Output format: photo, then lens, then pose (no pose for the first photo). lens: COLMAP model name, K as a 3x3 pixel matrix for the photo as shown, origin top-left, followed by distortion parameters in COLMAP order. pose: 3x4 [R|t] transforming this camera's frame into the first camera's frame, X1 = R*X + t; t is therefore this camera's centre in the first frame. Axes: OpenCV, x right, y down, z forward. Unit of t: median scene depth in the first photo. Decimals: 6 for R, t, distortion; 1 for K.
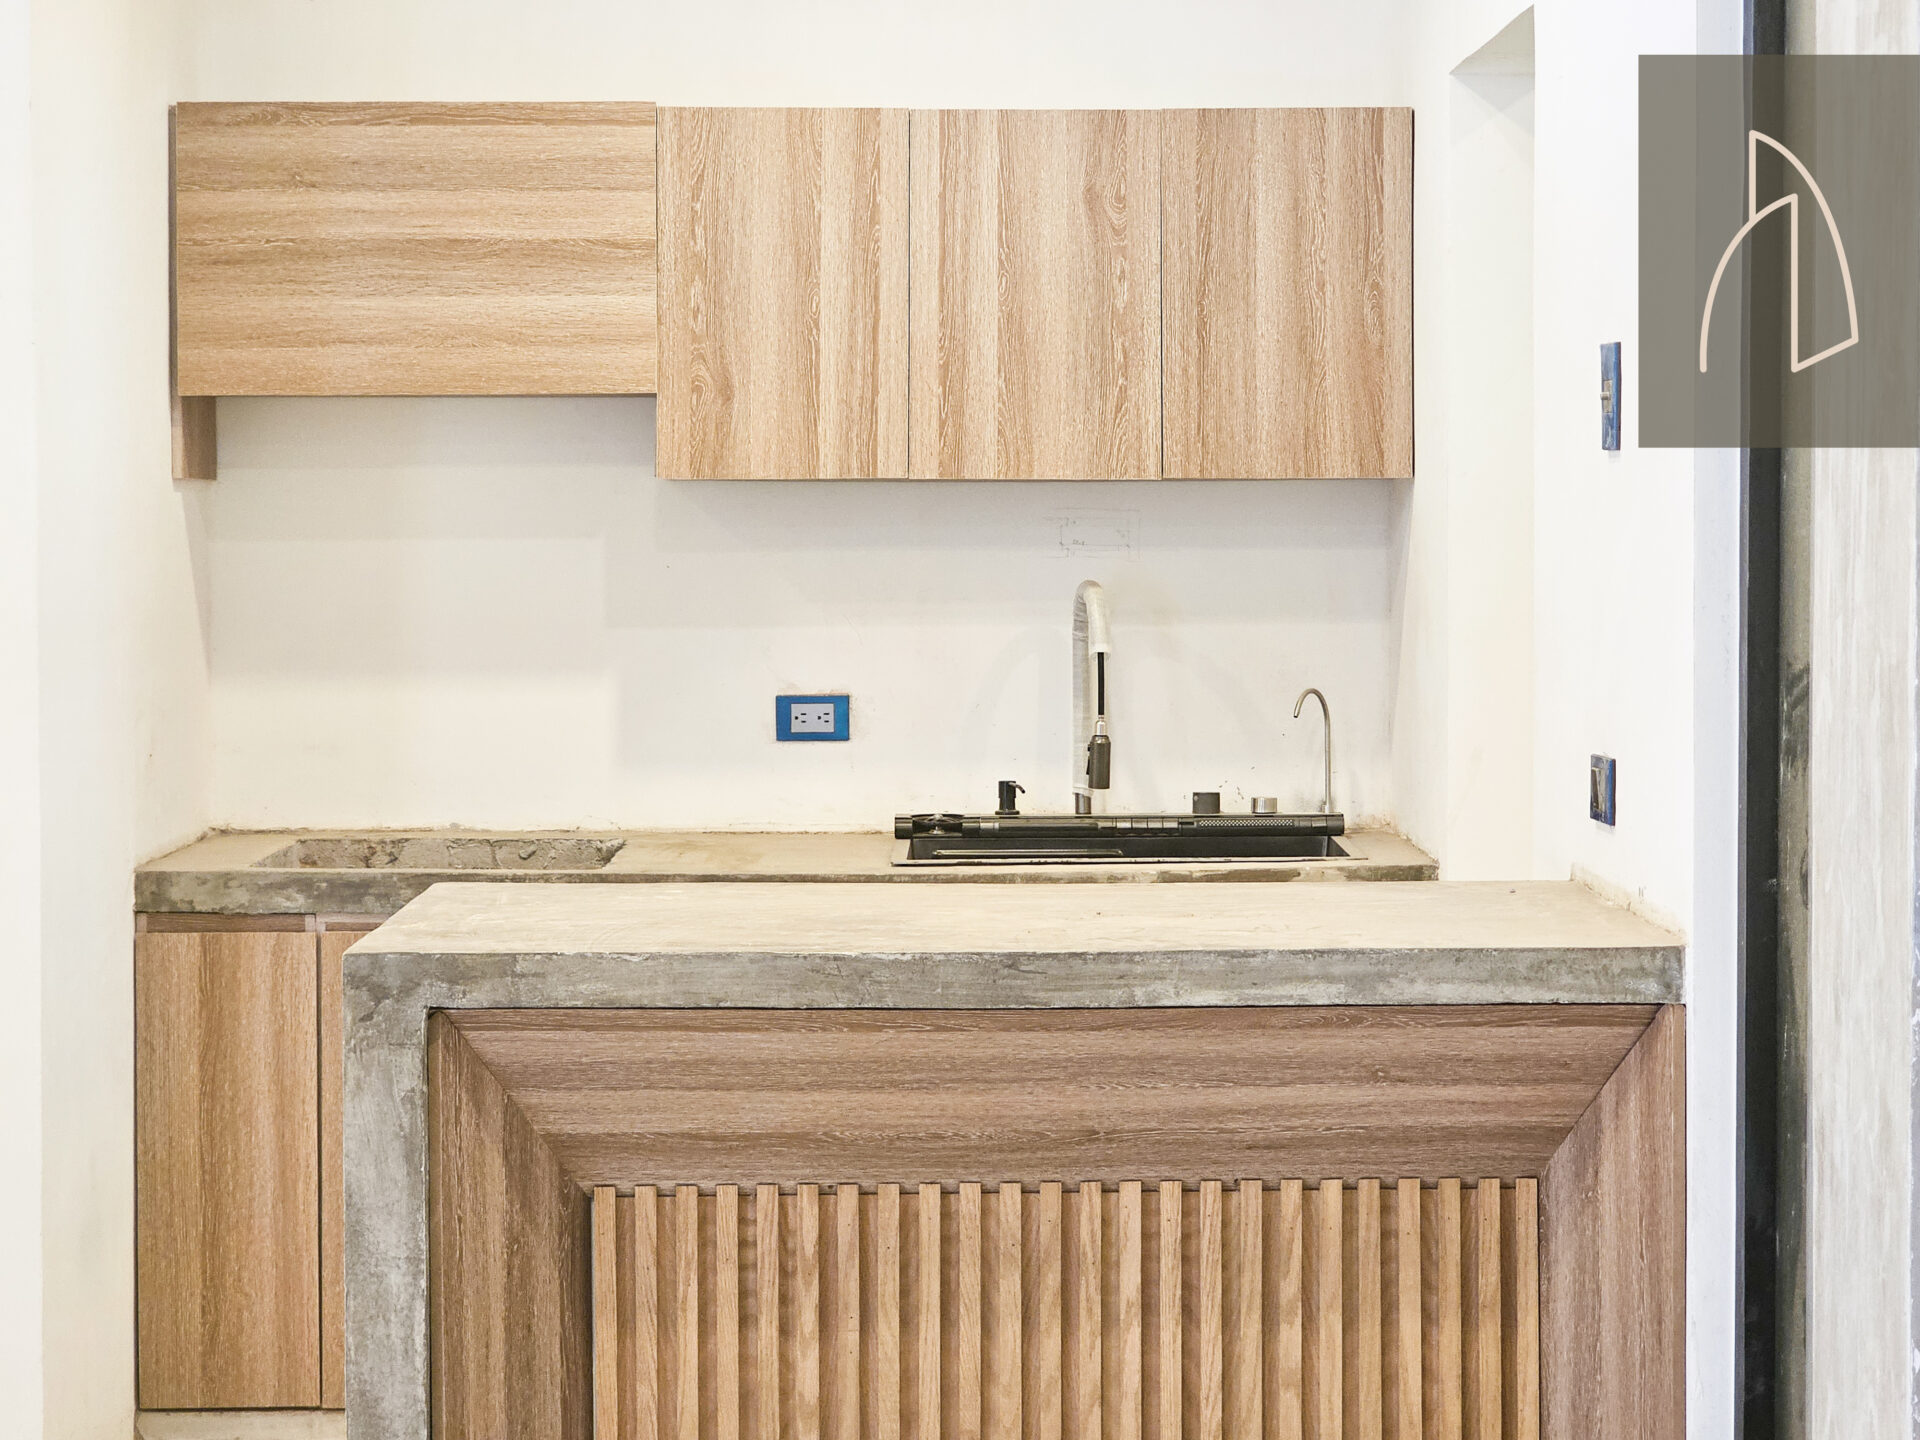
lens RADIAL K [[3641.2, 0, 964.8], [0, 3641.2, 650.9], [0, 0, 1]] dist [-0.282830, 4.202108]
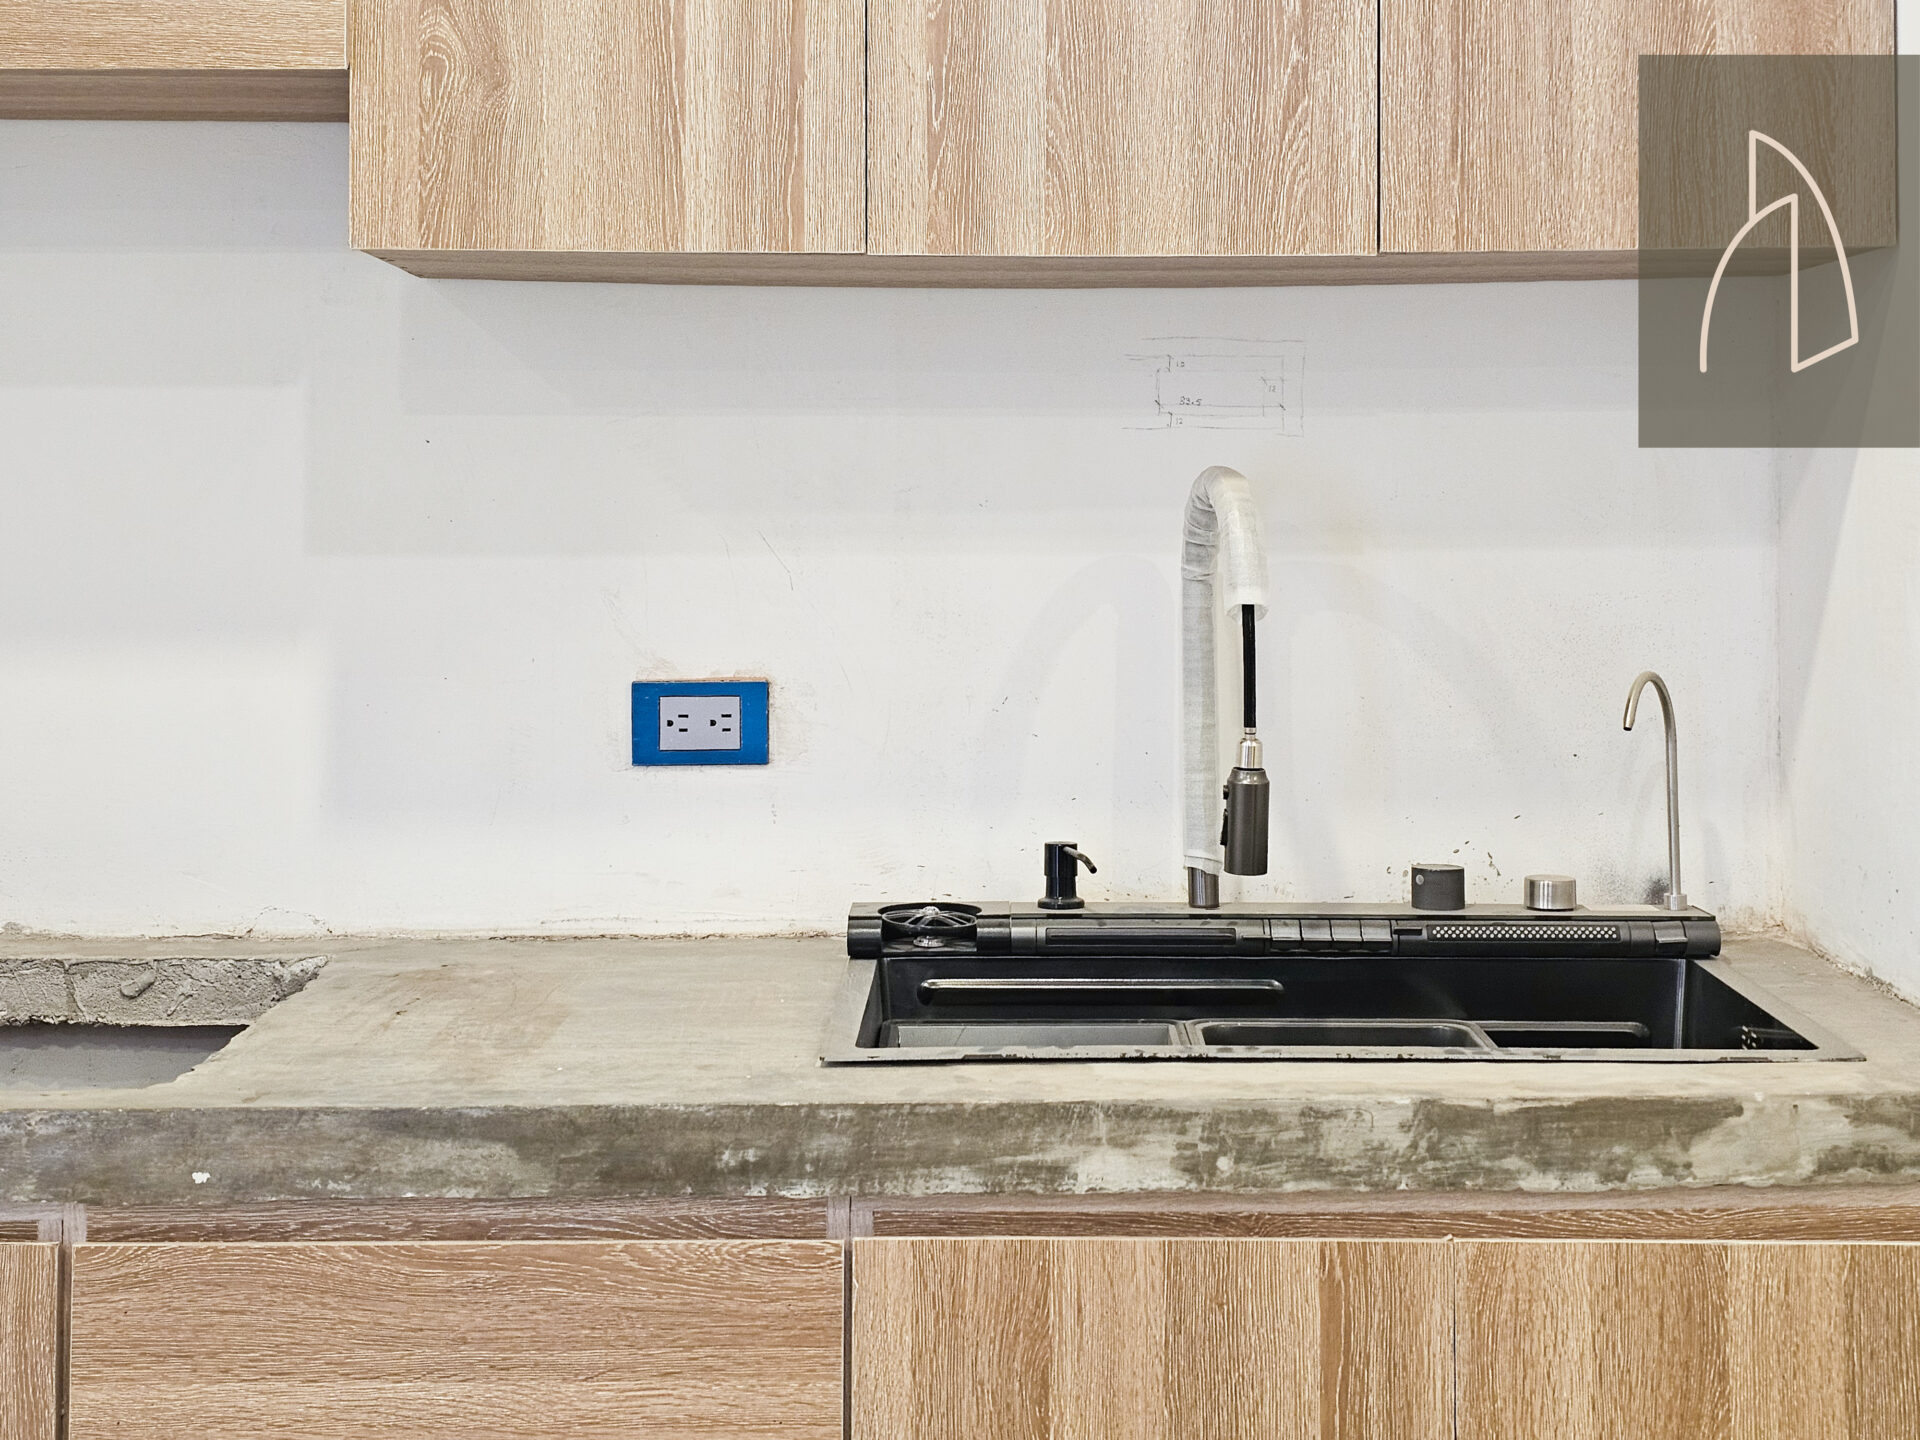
lens RADIAL K [[2541.0, 0, 962.9], [0, 2541.0, 491.5], [0, 0, 1]] dist [0.140898, -0.283398]
pose [[0.999907, -0.000036, -0.013633, 0.002497], [-0.000559, 0.999046, -0.043662, 0.000588], [0.013622, 0.043666, 0.998953, 0.659313]]
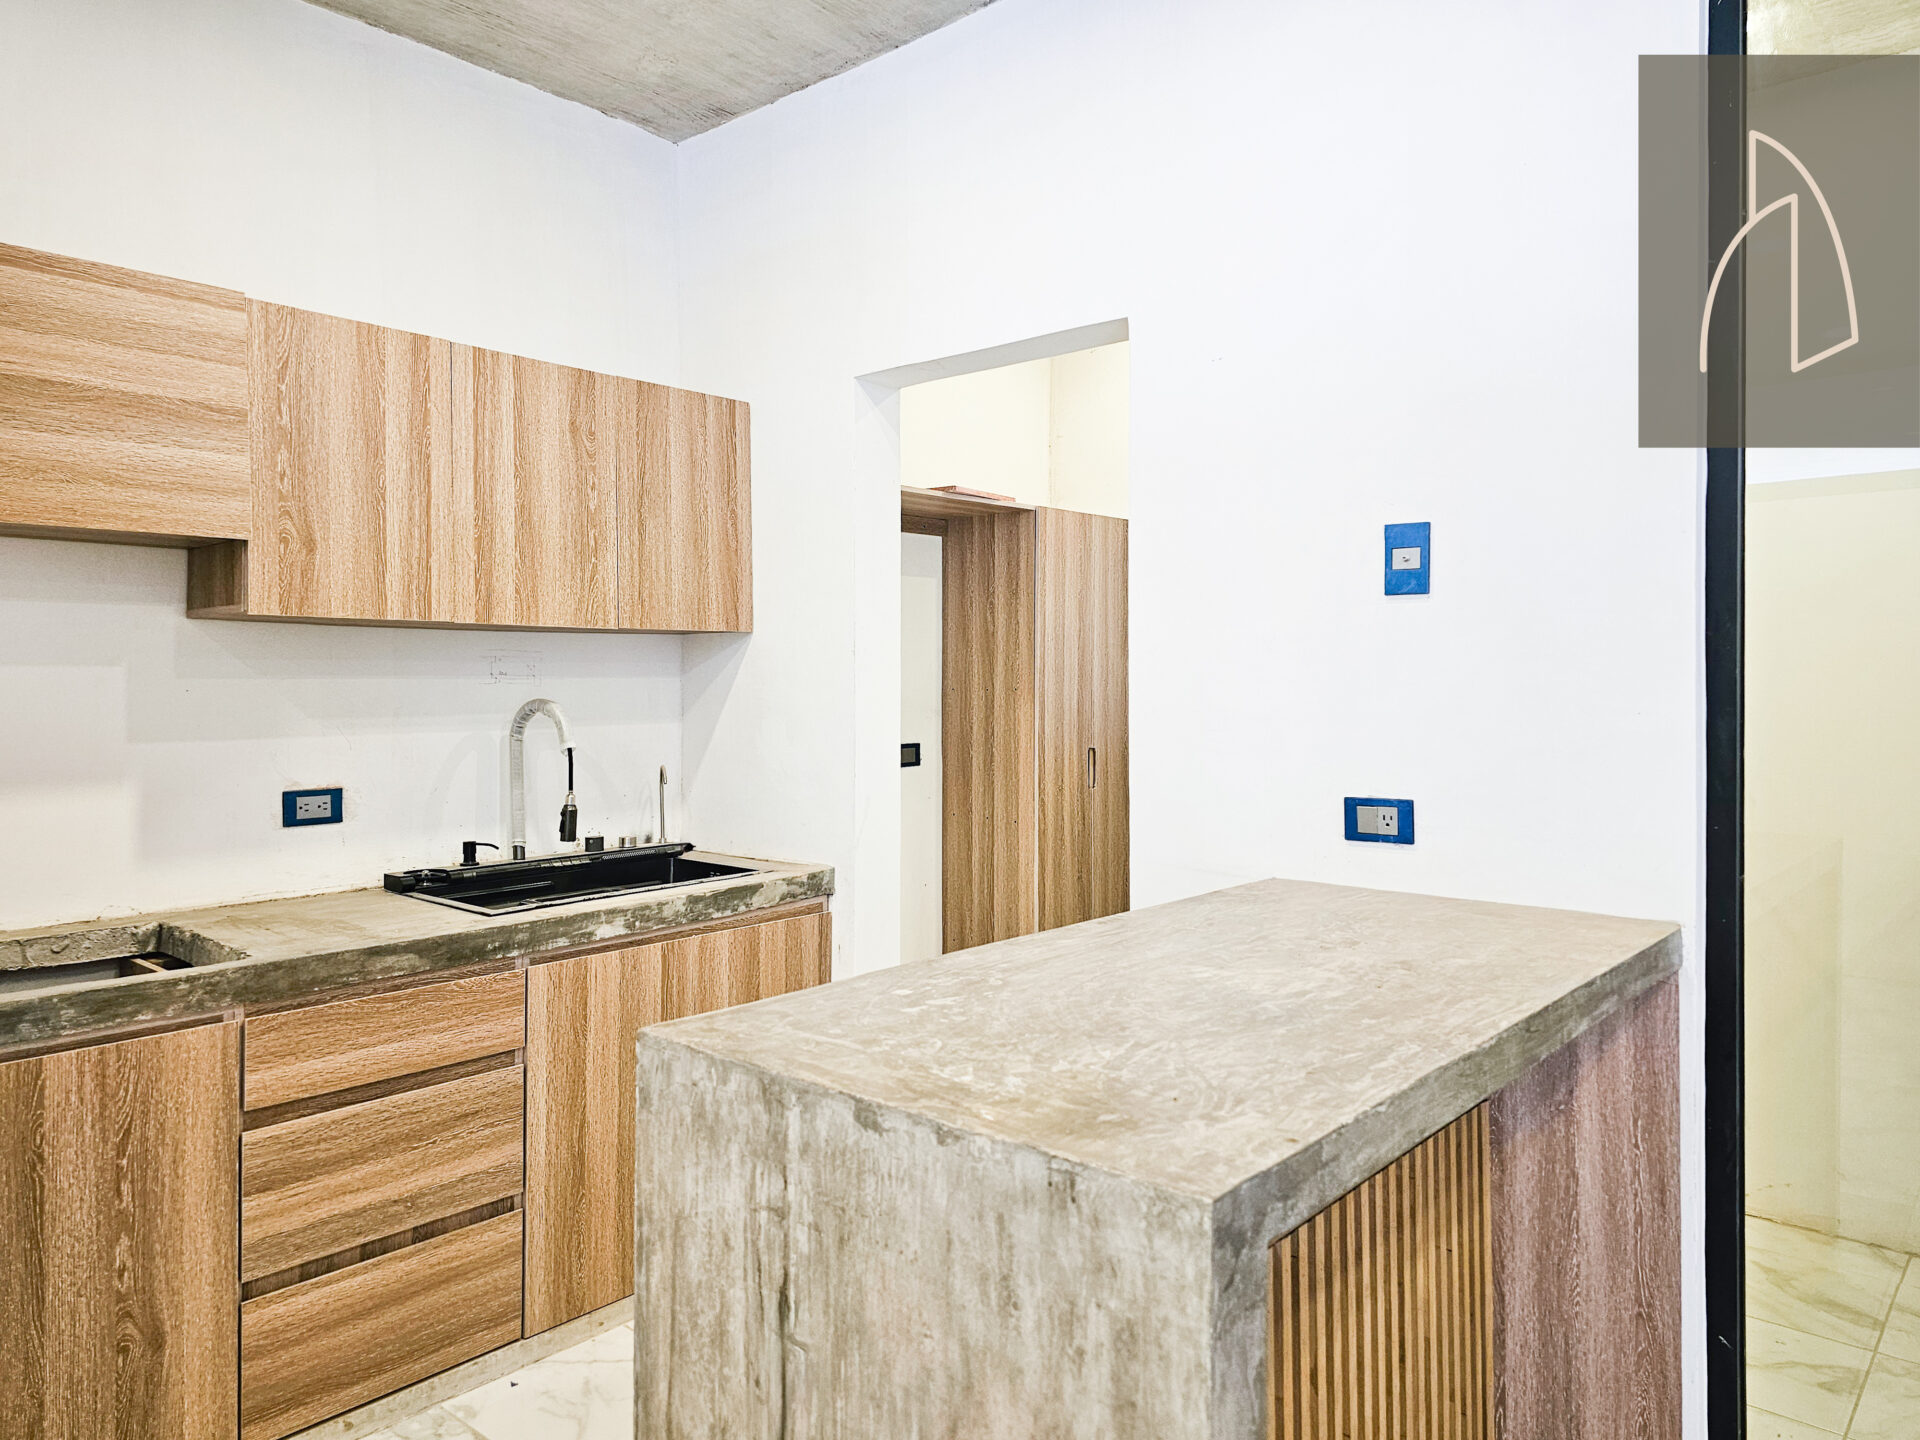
lens RADIAL K [[1302.3, 0, 952.8], [0, 1302.3, 690.9], [0, 0, 1]] dist [0.068455, -0.062824]
pose [[0.677042, -0.005310, 0.735925, -0.246636], [0.030415, 0.999322, -0.020771, -0.006511], [-0.735315, 0.036446, 0.676744, 0.545990]]
